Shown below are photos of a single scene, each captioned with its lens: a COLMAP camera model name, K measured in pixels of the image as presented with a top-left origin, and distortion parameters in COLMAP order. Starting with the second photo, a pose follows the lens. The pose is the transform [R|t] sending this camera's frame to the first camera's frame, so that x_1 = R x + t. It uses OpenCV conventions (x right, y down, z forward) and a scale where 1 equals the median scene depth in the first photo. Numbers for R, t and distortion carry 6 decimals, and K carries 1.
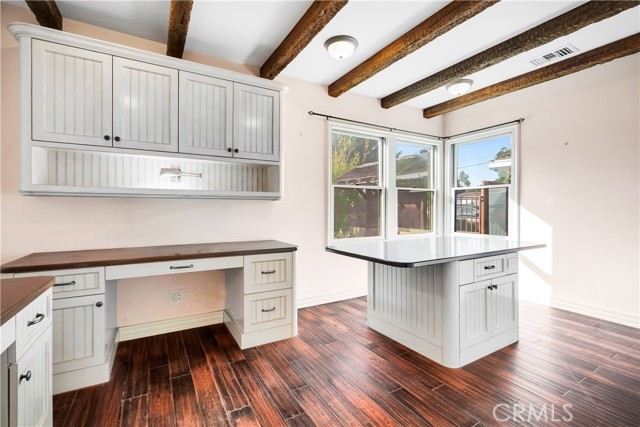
lens RADIAL K [[293.0, 0, 324.2], [0, 293.0, 211.9], [0, 0, 1]] dist [-0.003820, 0.000783]
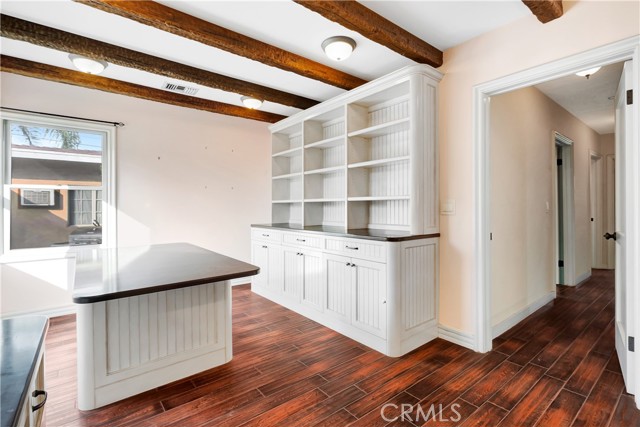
lens RADIAL K [[293.0, 0, 322.8], [0, 293.0, 206.9], [0, 0, 1]] dist [-0.003820, 0.000783]
pose [[-0.136673, -0.003790, 0.990609, -0.596292], [0.014446, 0.999879, 0.005819, -0.039978], [-0.990511, 0.015106, -0.136601, 0.667848]]
